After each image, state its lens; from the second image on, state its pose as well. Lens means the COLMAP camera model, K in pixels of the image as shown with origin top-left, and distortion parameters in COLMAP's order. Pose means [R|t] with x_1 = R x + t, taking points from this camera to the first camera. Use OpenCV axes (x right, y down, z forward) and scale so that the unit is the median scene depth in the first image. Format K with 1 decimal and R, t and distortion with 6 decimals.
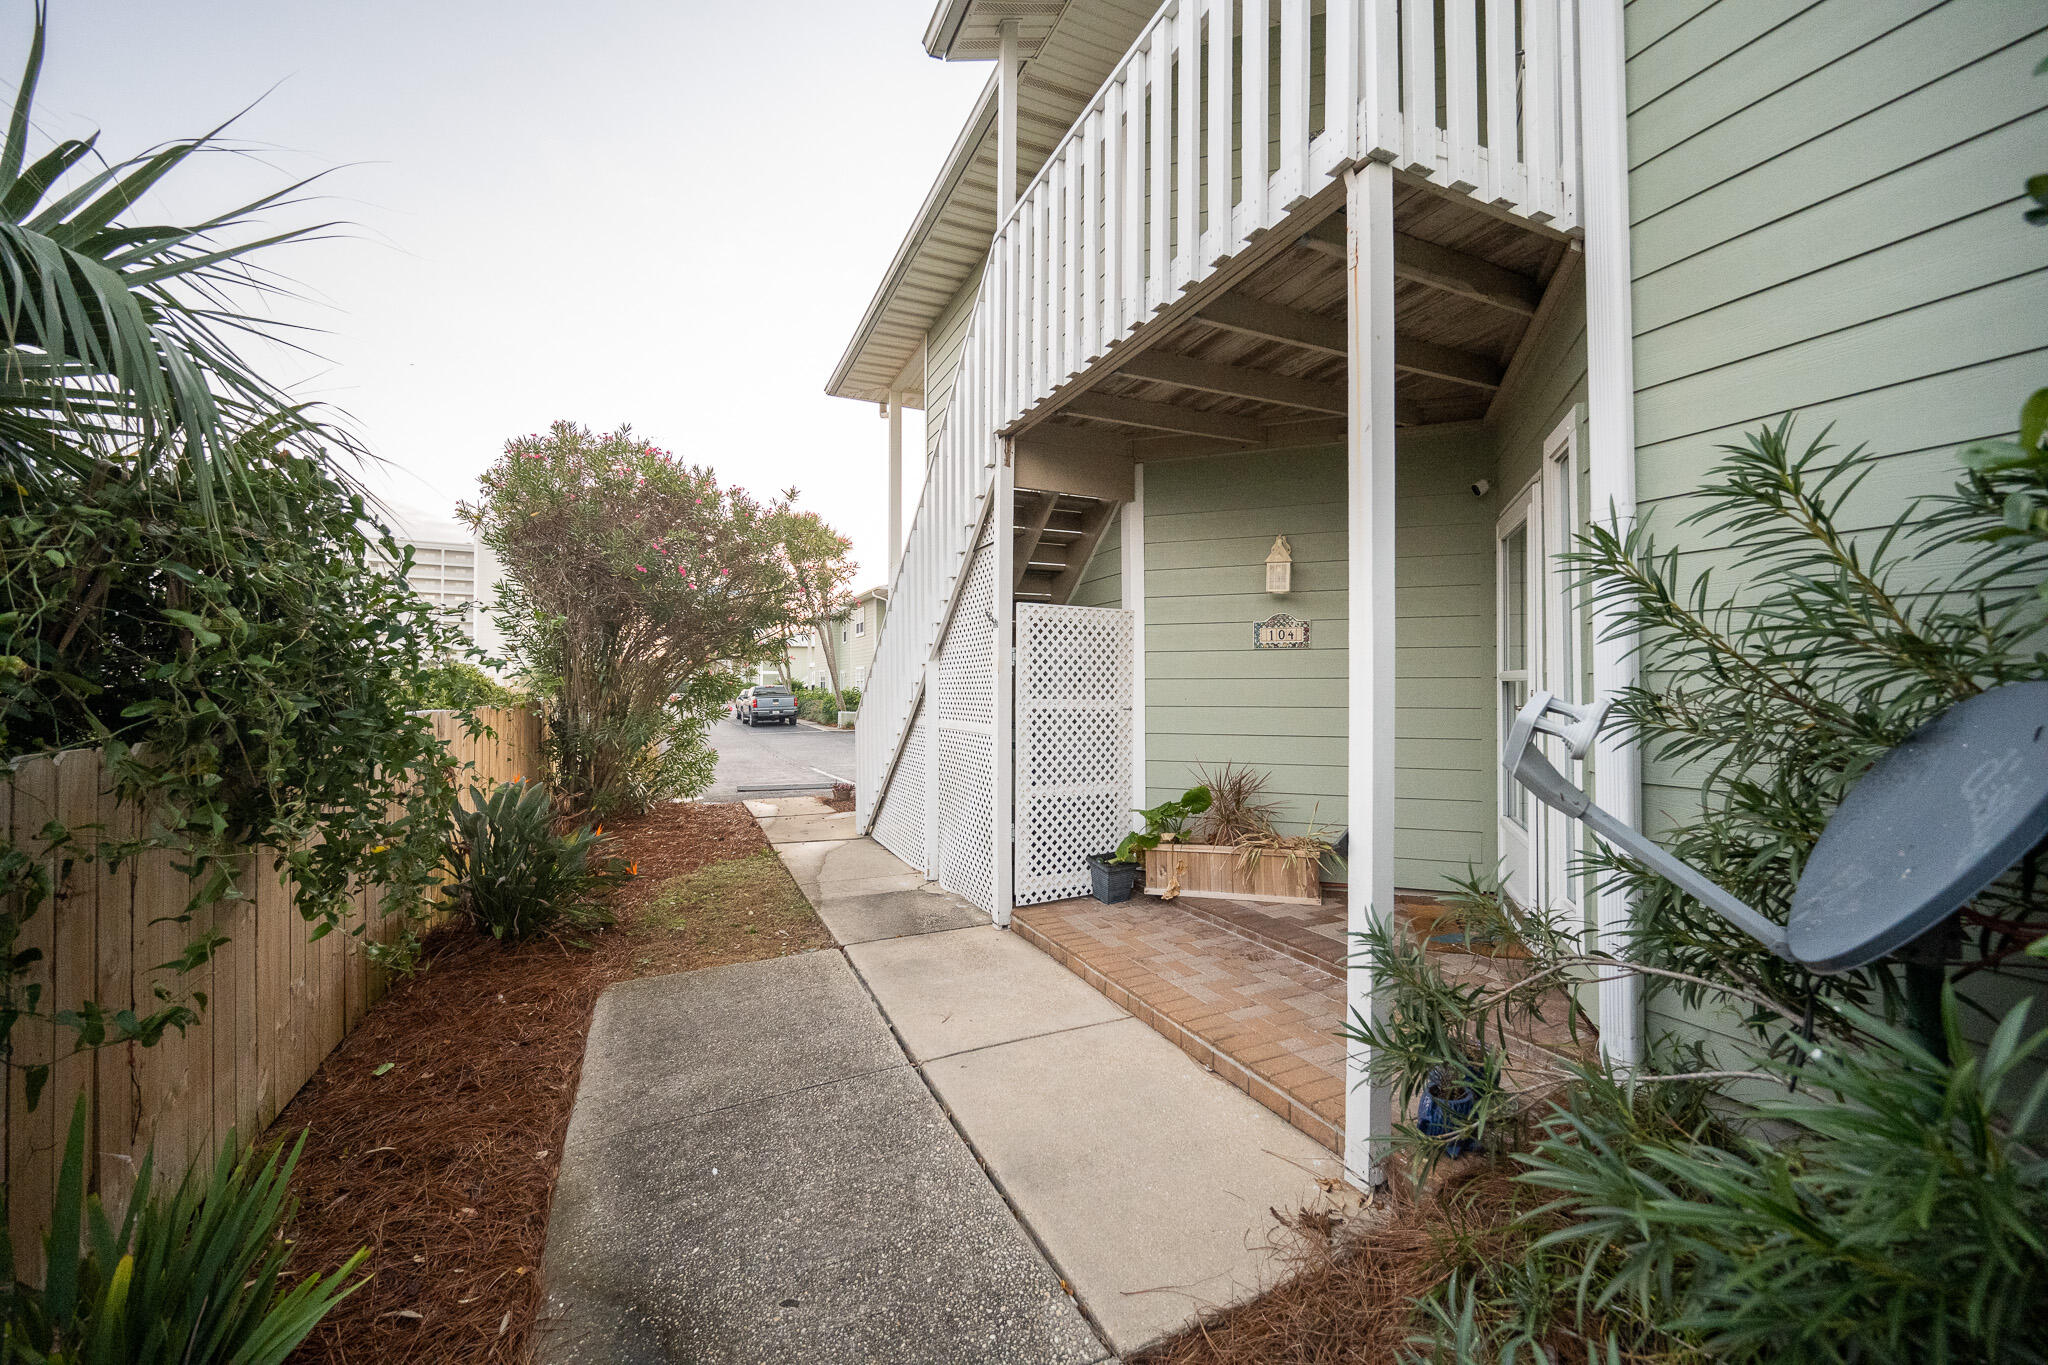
lens RADIAL K [[799.9, 0, 1037.5], [0, 799.9, 680.1], [0, 0, 1]] dist [-0.001121, -0.000357]
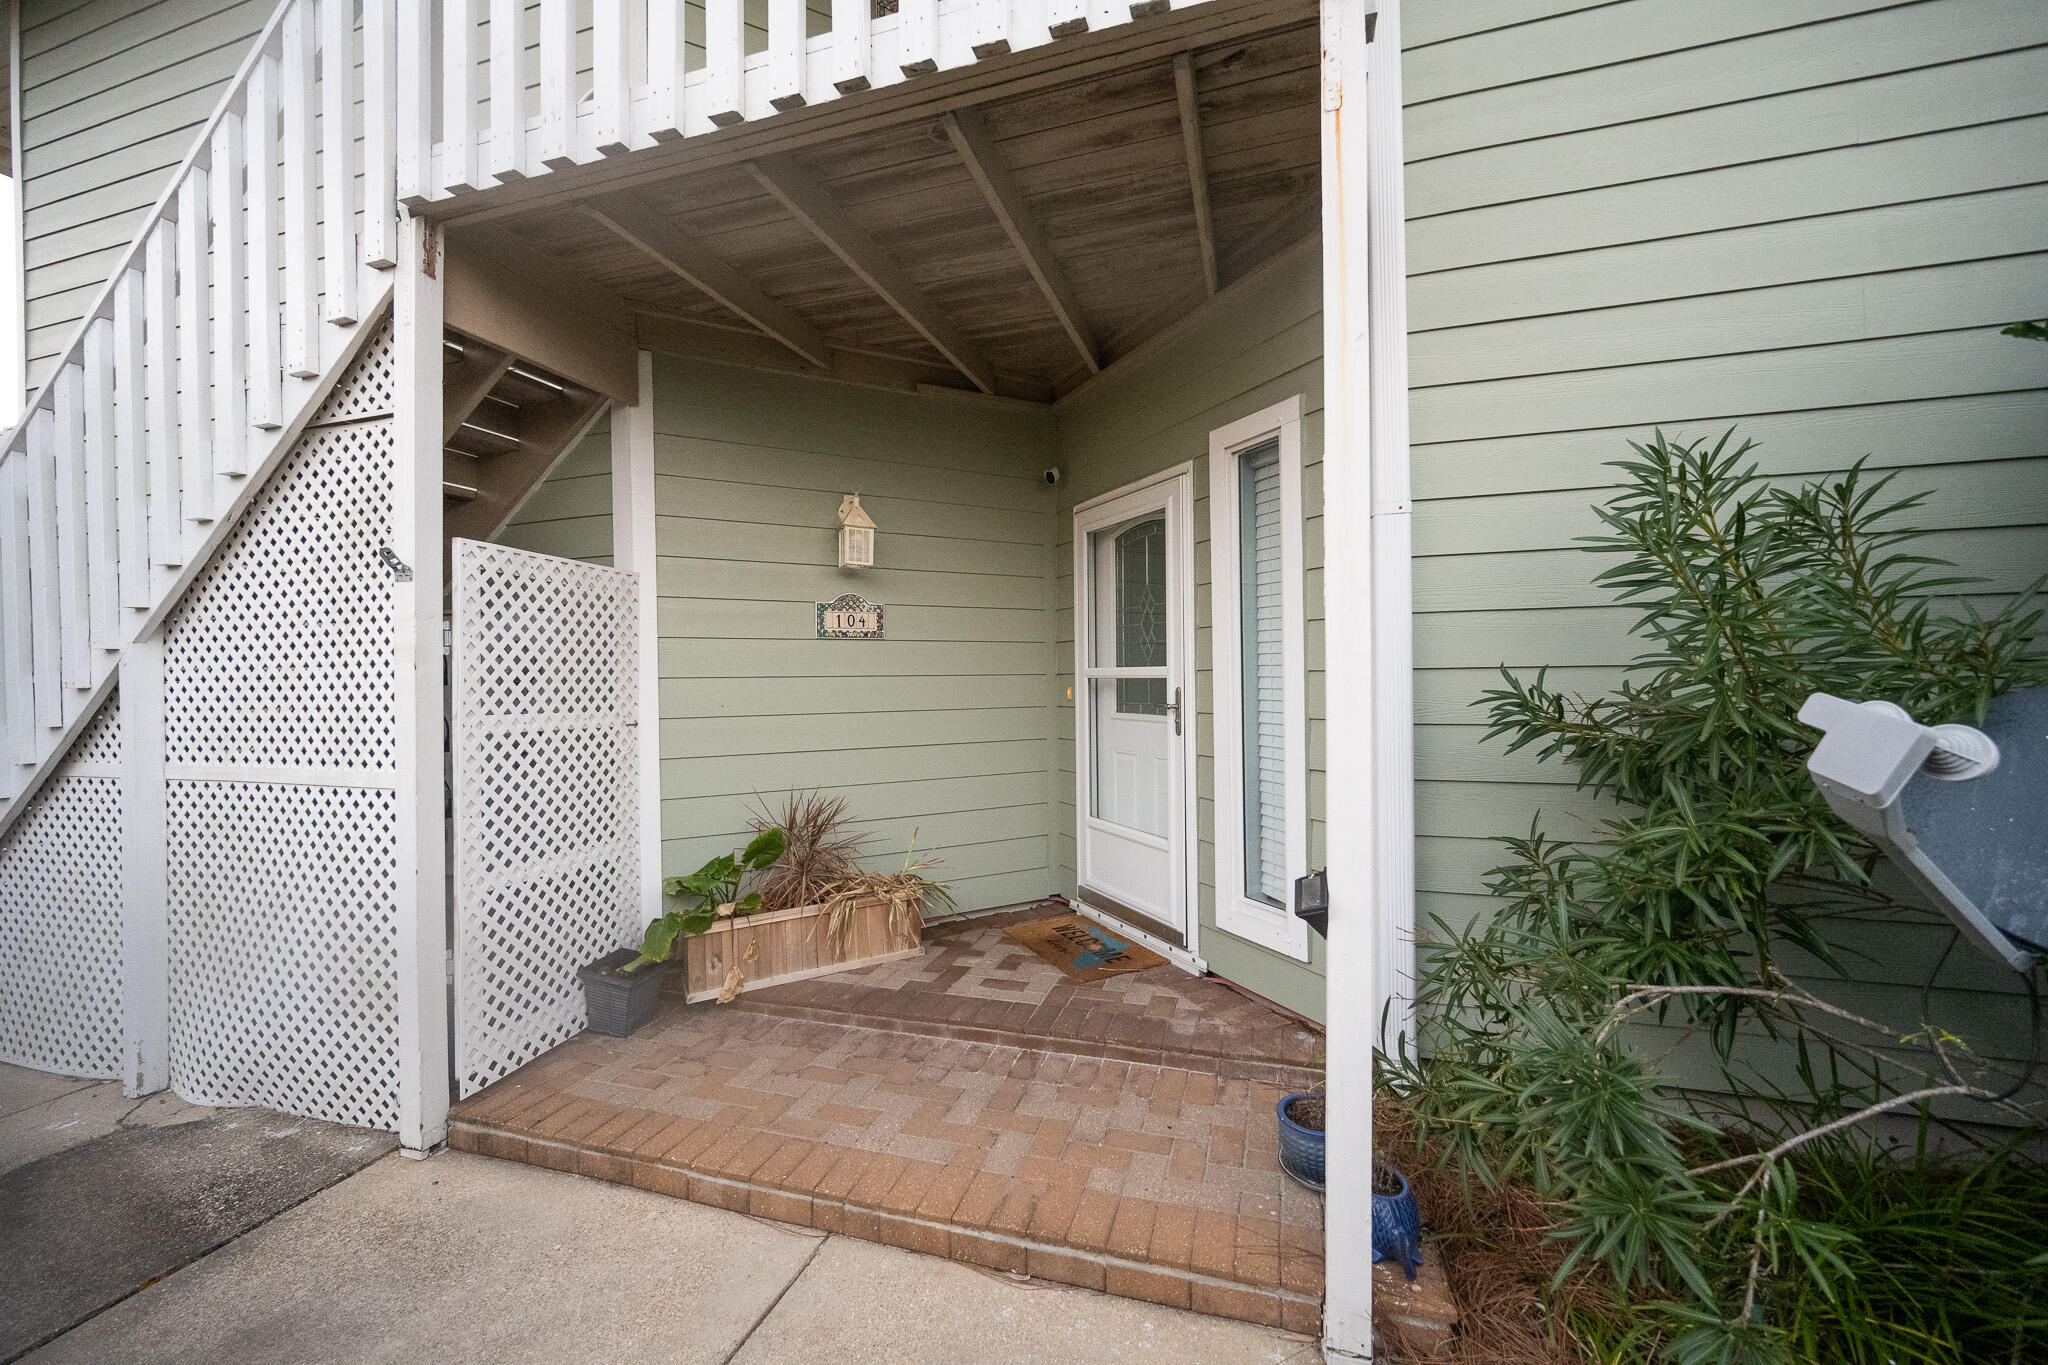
lens RADIAL K [[799.9, 0, 1031.3], [0, 799.9, 683.2], [0, 0, 1]] dist [-0.001121, -0.000357]
pose [[0.675929, -0.011166, 0.736882, -0.158297], [0.007296, 0.999938, 0.008459, -0.000679], [-0.736931, -0.000342, 0.675968, 0.348041]]
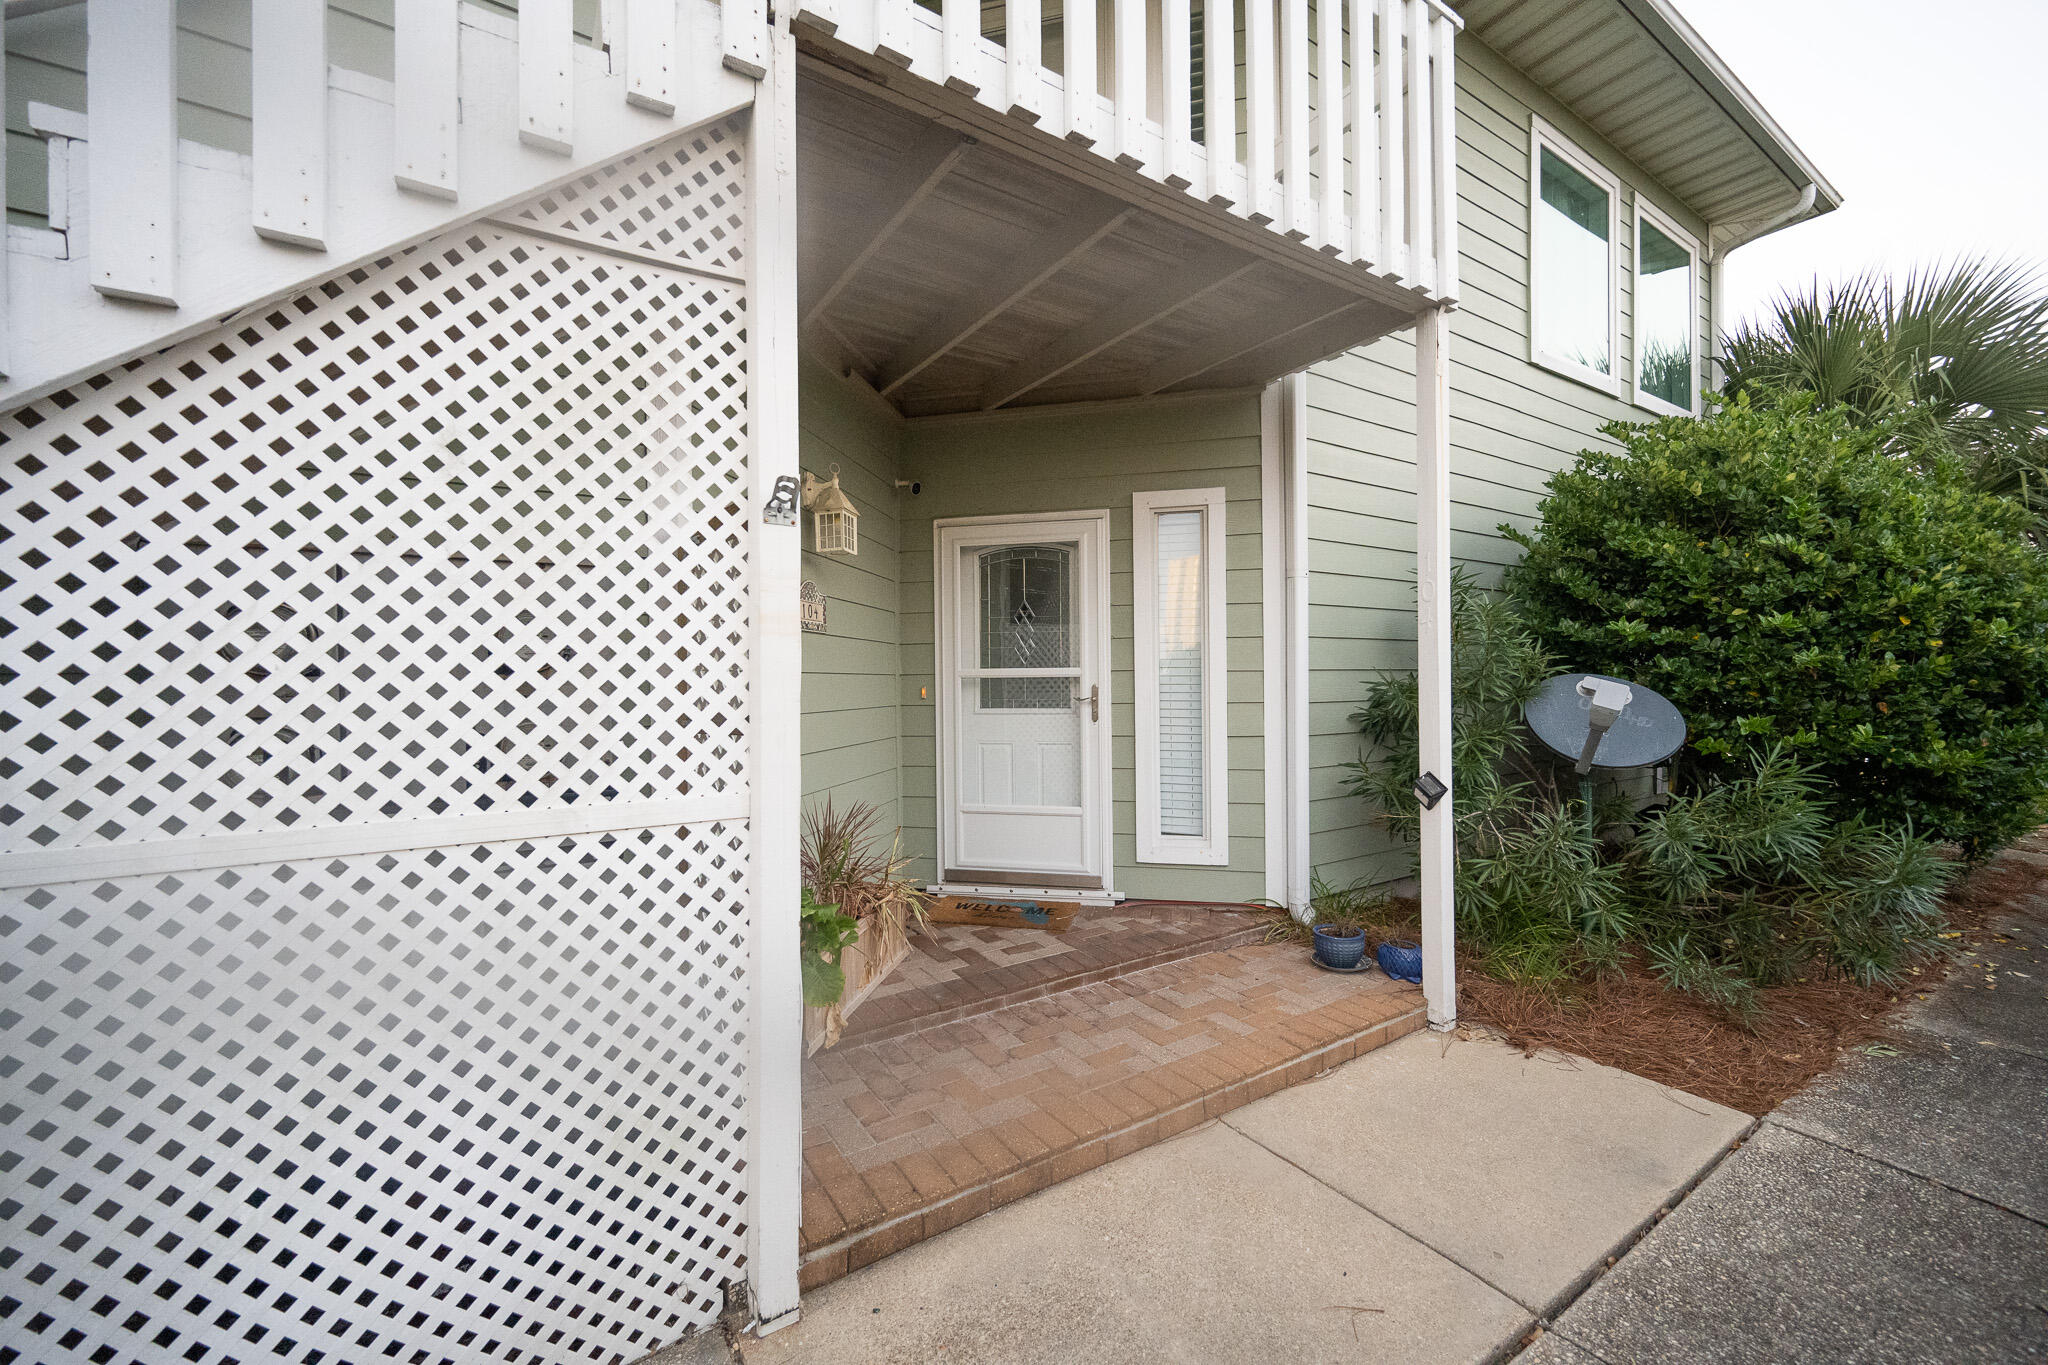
lens RADIAL K [[799.9, 0, 1027.9], [0, 799.9, 687.1], [0, 0, 1]] dist [-0.001121, -0.000357]
pose [[-0.132207, -0.002615, 0.991219, -0.433870], [0.006046, 0.999976, 0.003444, 0.010015], [-0.991204, 0.006449, -0.132188, 0.926299]]
